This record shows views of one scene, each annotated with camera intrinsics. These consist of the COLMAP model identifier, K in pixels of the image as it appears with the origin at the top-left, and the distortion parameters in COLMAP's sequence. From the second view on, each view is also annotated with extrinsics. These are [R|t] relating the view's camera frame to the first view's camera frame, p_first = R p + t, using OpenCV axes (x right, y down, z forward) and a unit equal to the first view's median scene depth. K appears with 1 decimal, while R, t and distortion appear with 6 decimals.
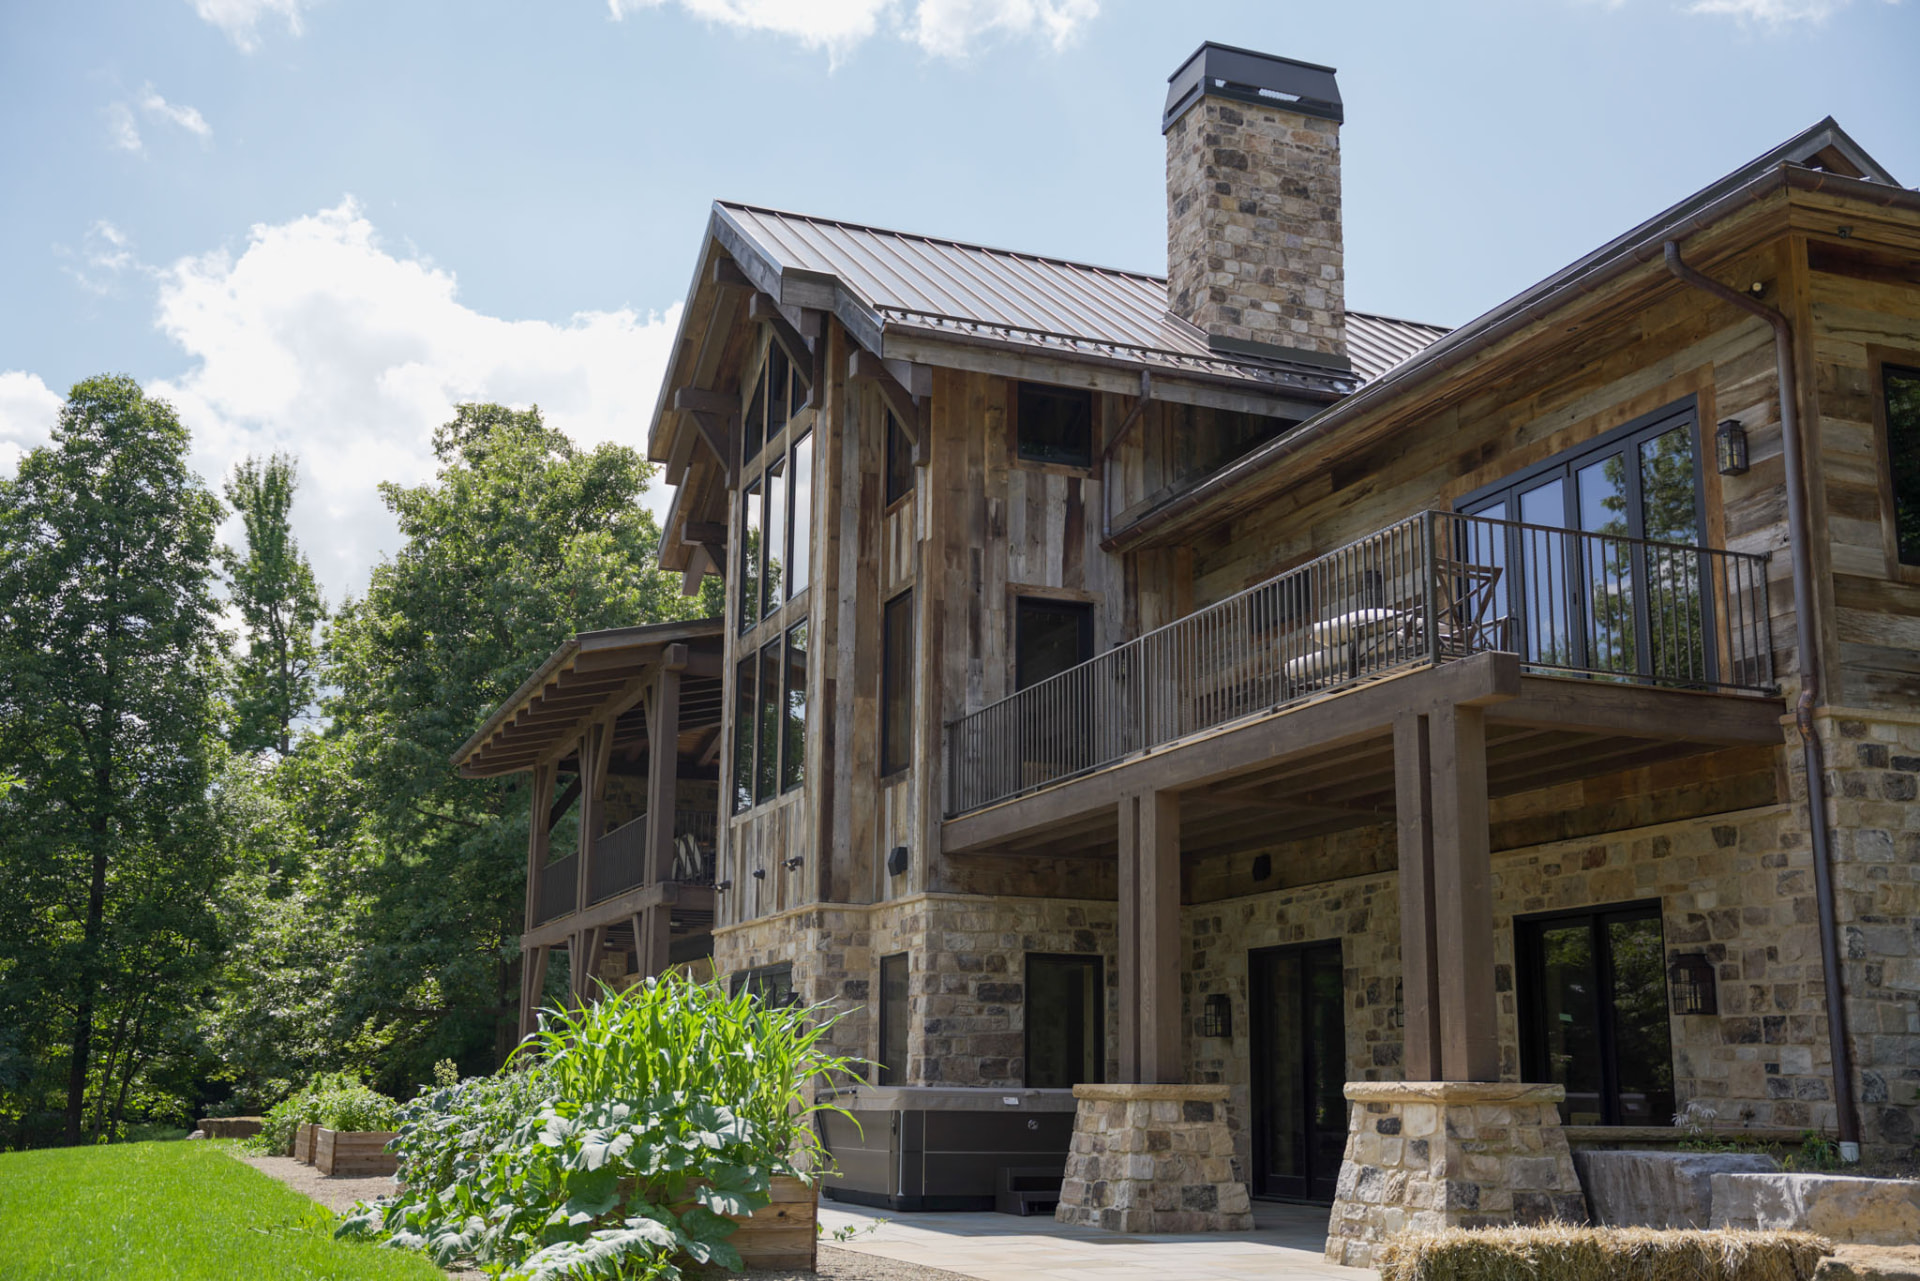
lens RADIAL K [[2053.1, 0, 960.0], [0, 2053.1, 640.5], [0, 0, 1]] dist [-0.029762, 0.174916]
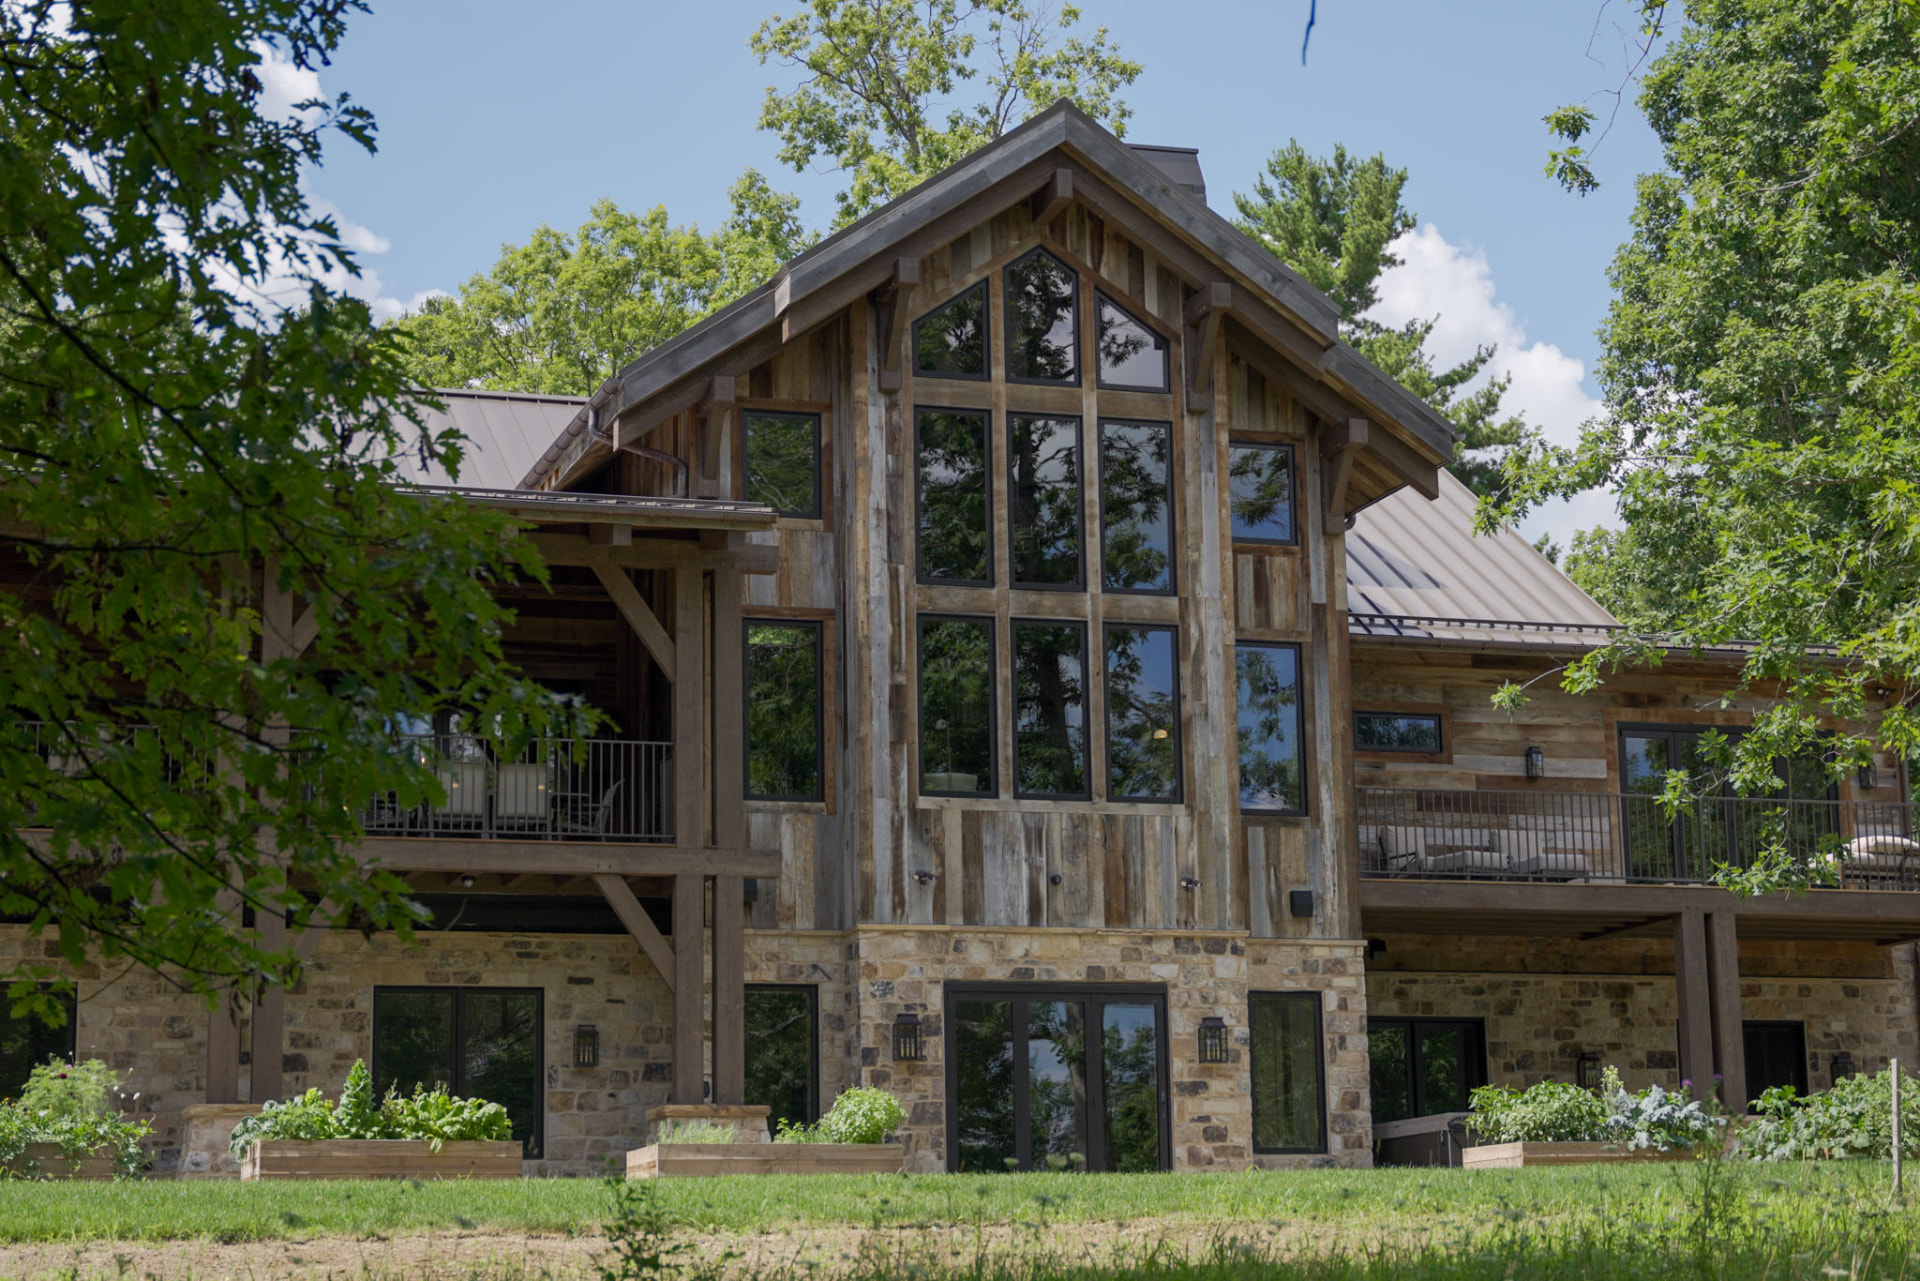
lens RADIAL K [[3675.6, 0, 960.0], [0, 3675.6, 640.5], [0, 0, 1]] dist [0.027239, 0.237702]
pose [[0.055413, 0.180073, 0.982091, -1.895753], [-0.195431, 0.966533, -0.166193, 0.321625], [-0.979151, -0.182722, 0.088751, 1.022304]]
